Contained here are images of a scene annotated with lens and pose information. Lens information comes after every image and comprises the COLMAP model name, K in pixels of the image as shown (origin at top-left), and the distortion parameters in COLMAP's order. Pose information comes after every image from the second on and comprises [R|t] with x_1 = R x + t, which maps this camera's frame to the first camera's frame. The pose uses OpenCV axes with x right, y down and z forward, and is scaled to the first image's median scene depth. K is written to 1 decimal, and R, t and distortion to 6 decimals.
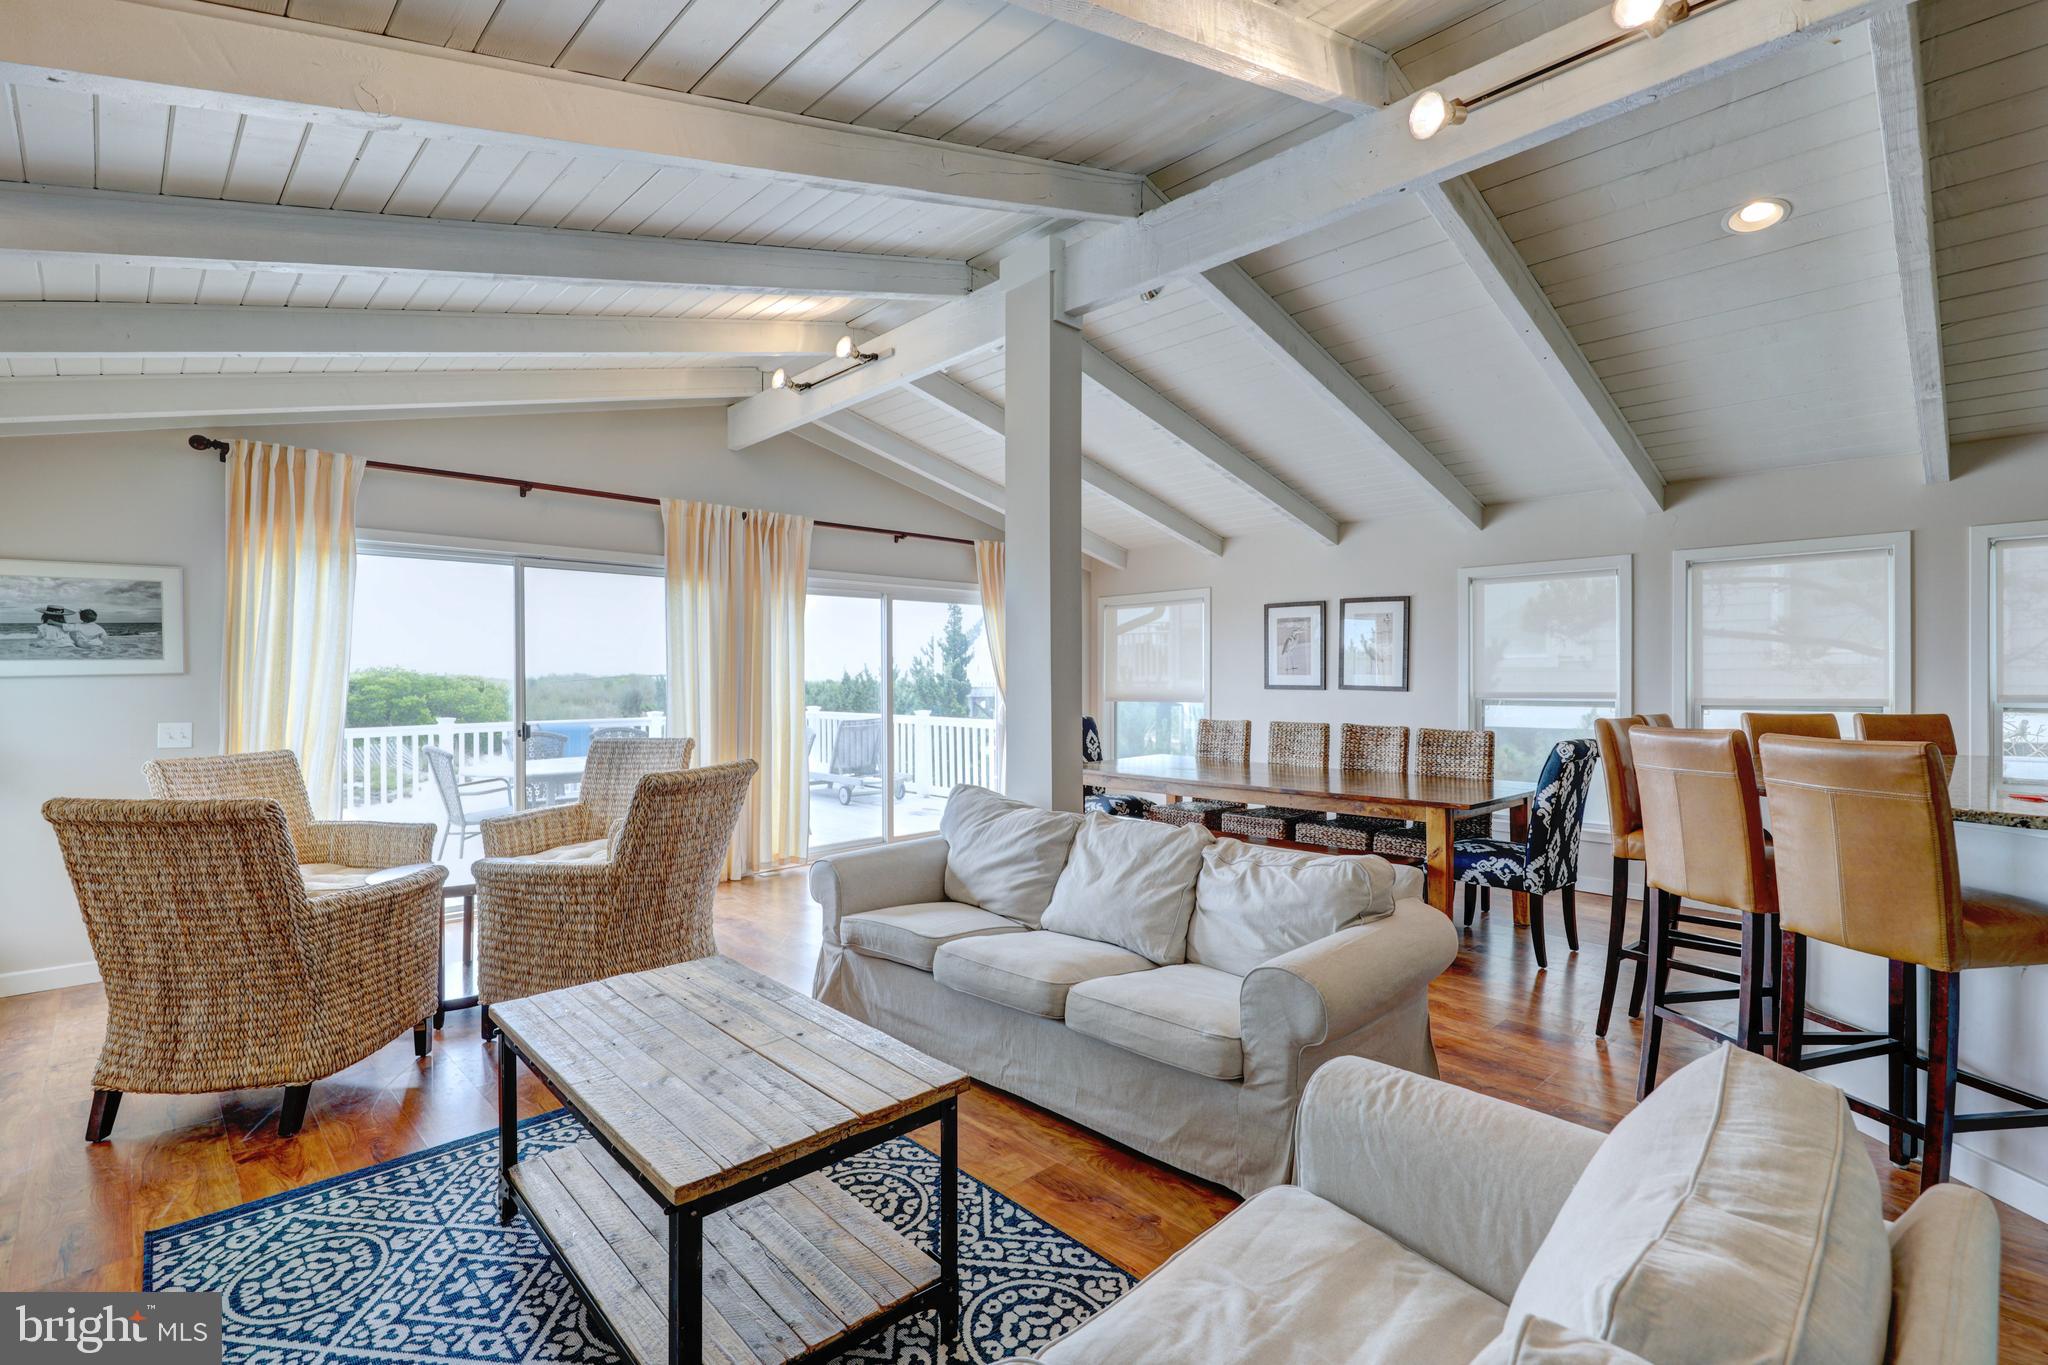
lens RADIAL K [[953.8, 0, 1019.1], [0, 953.8, 666.7], [0, 0, 1]] dist [0.003214, -0.002933]
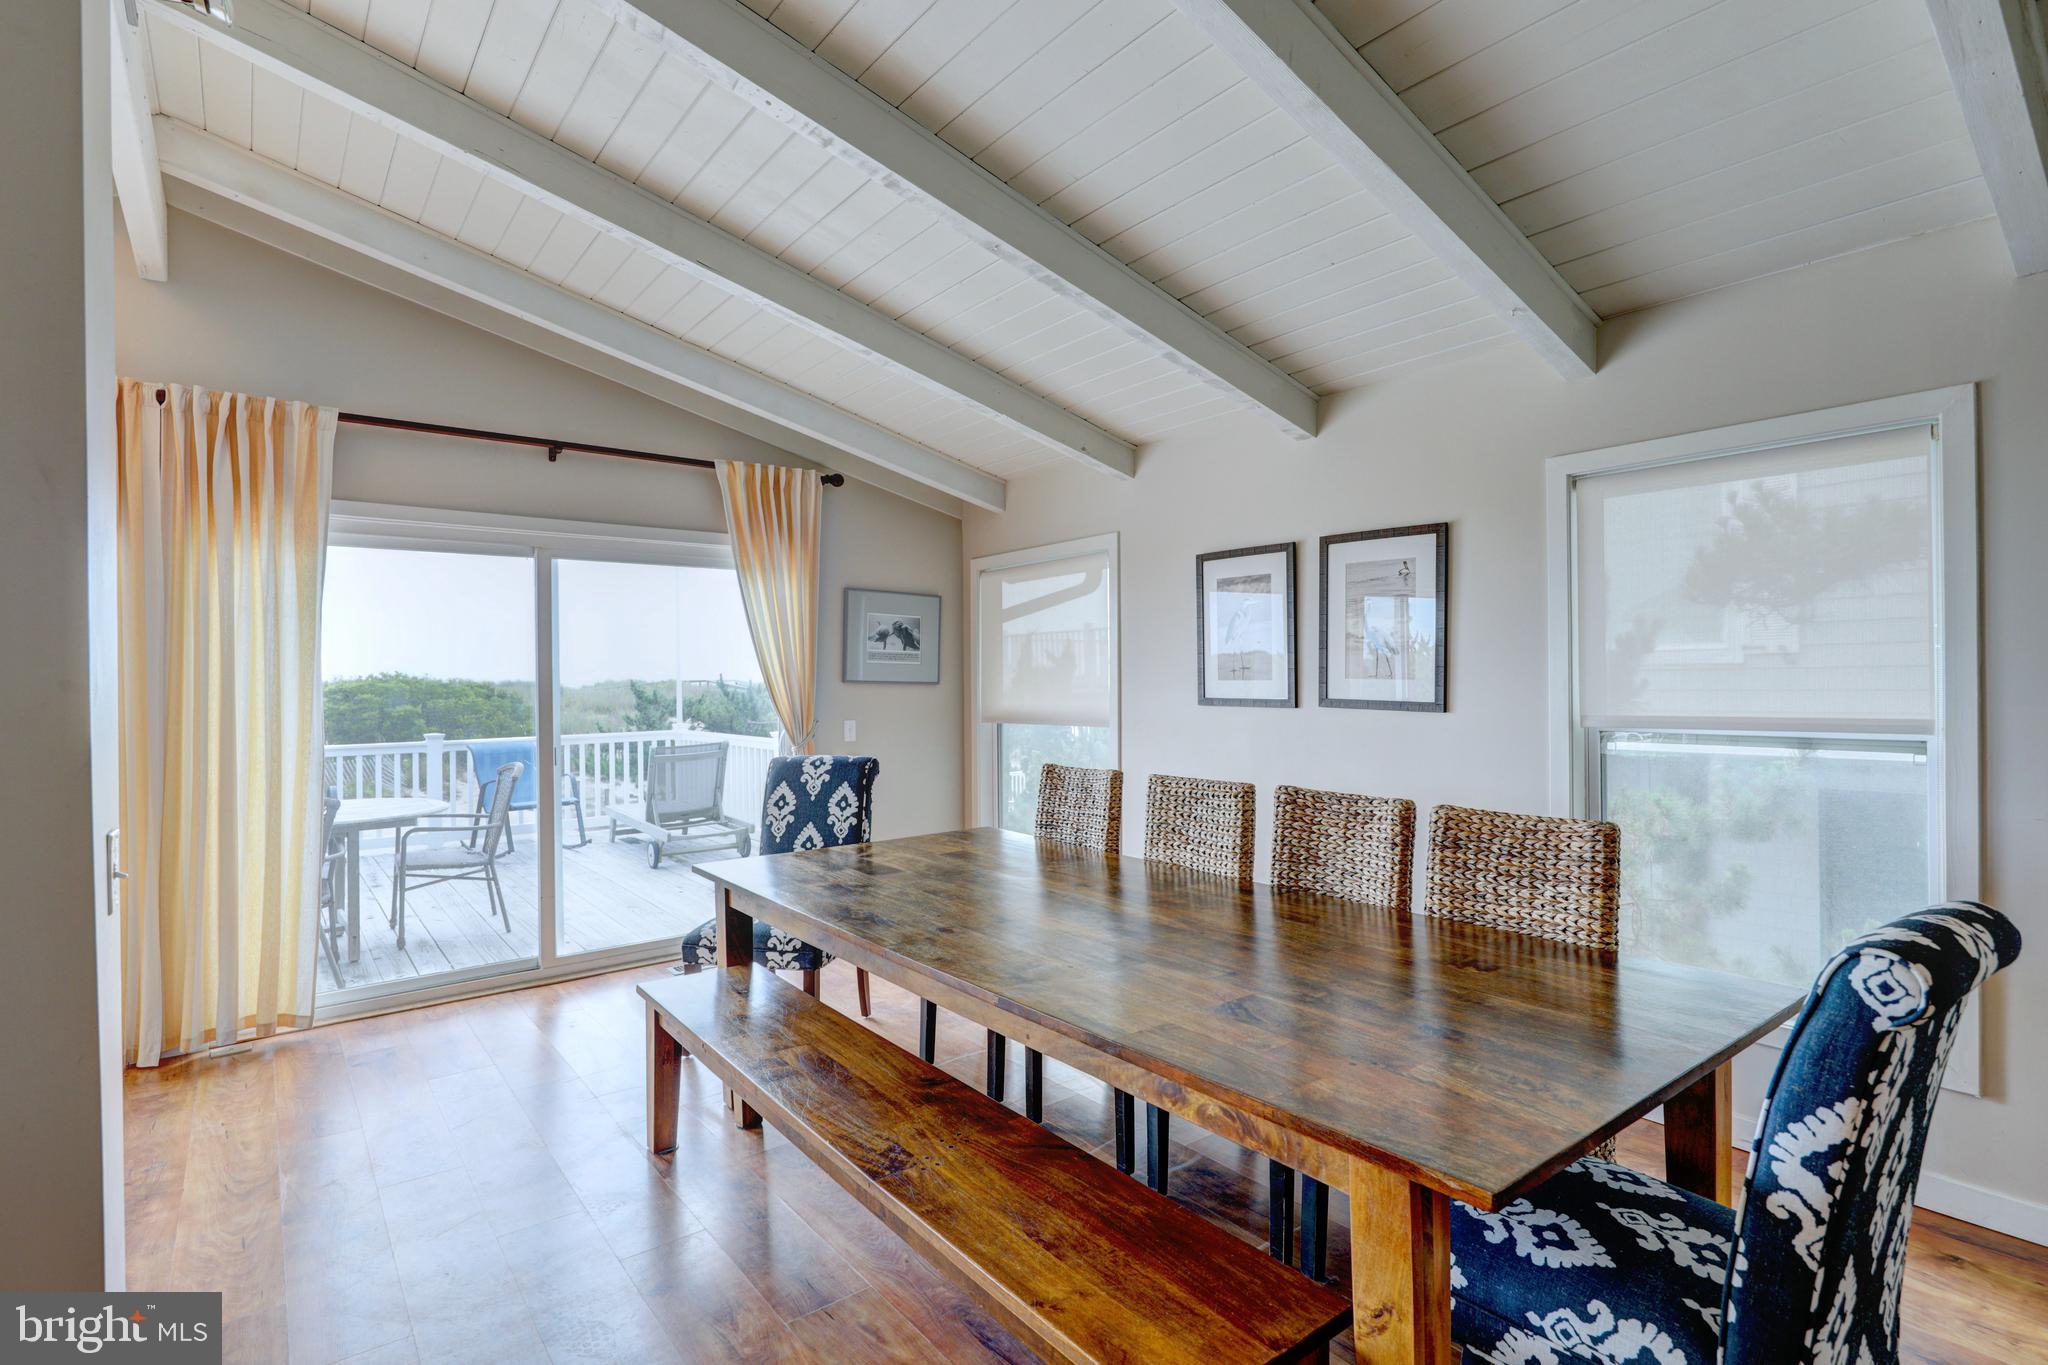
lens RADIAL K [[953.8, 0, 1028.7], [0, 953.8, 670.9], [0, 0, 1]] dist [0.003214, -0.002933]
pose [[0.993468, -0.008120, -0.113825, 0.251221], [0.008363, 0.999964, 0.001657, 0.001481], [0.113807, -0.002598, 0.993499, 0.484585]]
